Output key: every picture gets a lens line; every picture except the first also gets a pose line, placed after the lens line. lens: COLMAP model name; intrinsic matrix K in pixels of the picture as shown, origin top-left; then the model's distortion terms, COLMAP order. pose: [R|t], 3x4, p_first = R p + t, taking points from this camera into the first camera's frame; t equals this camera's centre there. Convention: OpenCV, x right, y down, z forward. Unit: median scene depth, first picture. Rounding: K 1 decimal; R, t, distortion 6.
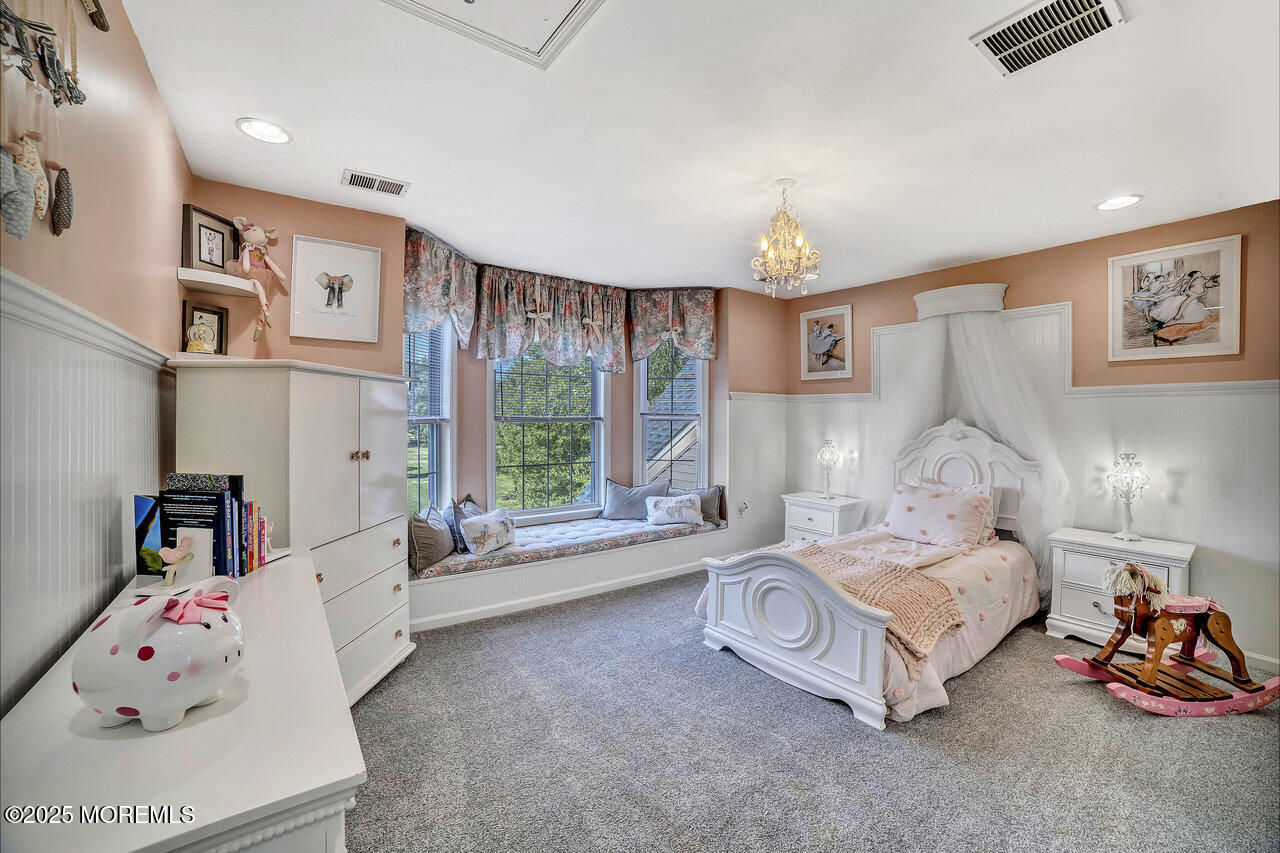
lens RADIAL K [[508.4, 0, 637.5], [0, 508.4, 419.6], [0, 0, 1]] dist [-0.041867, 0.002297]
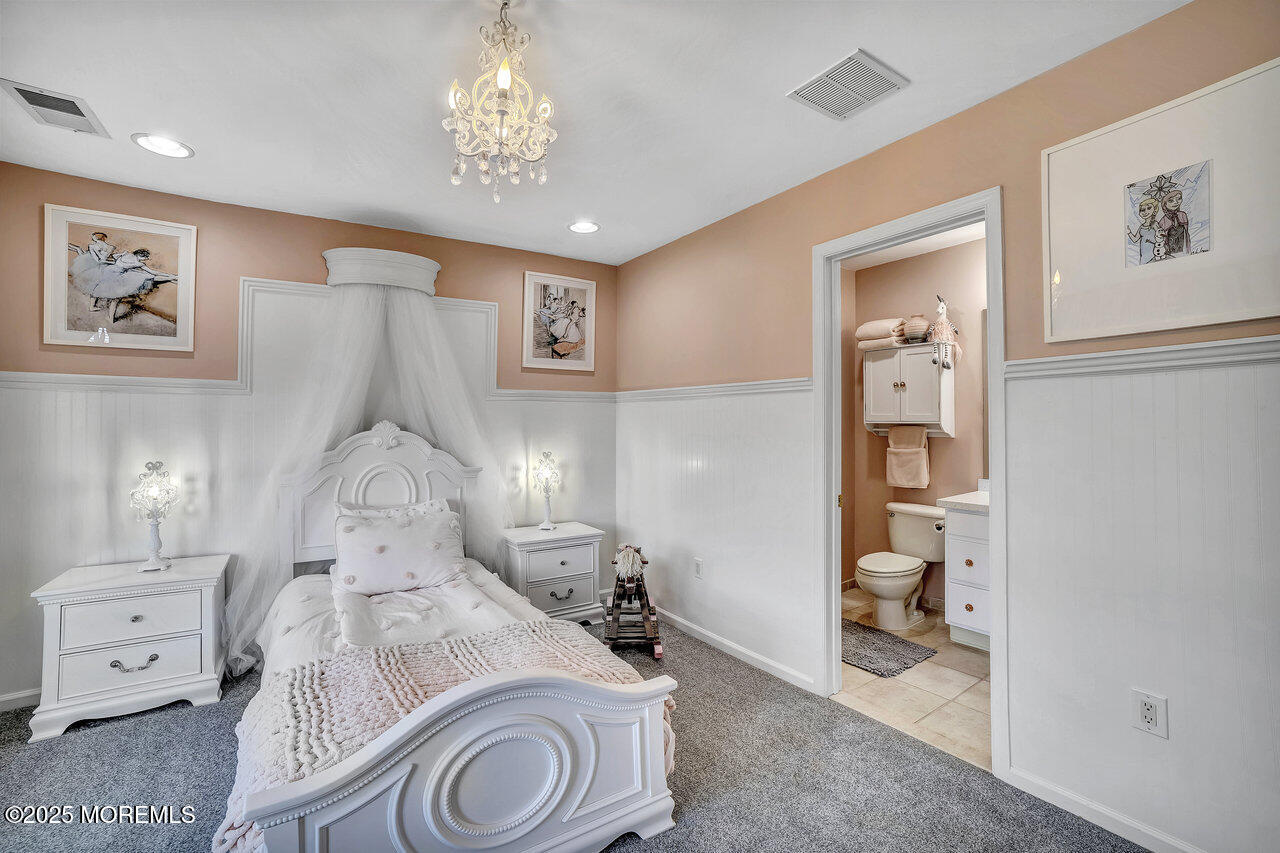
lens RADIAL K [[554.6, 0, 636.4], [0, 554.6, 422.1], [0, 0, 1]] dist [-0.043831, 0.000569]
pose [[0.073496, -0.010126, 0.997244, -0.230466], [0.004258, 0.999943, 0.009840, -0.009161], [-0.997286, 0.003523, 0.073535, 0.669577]]
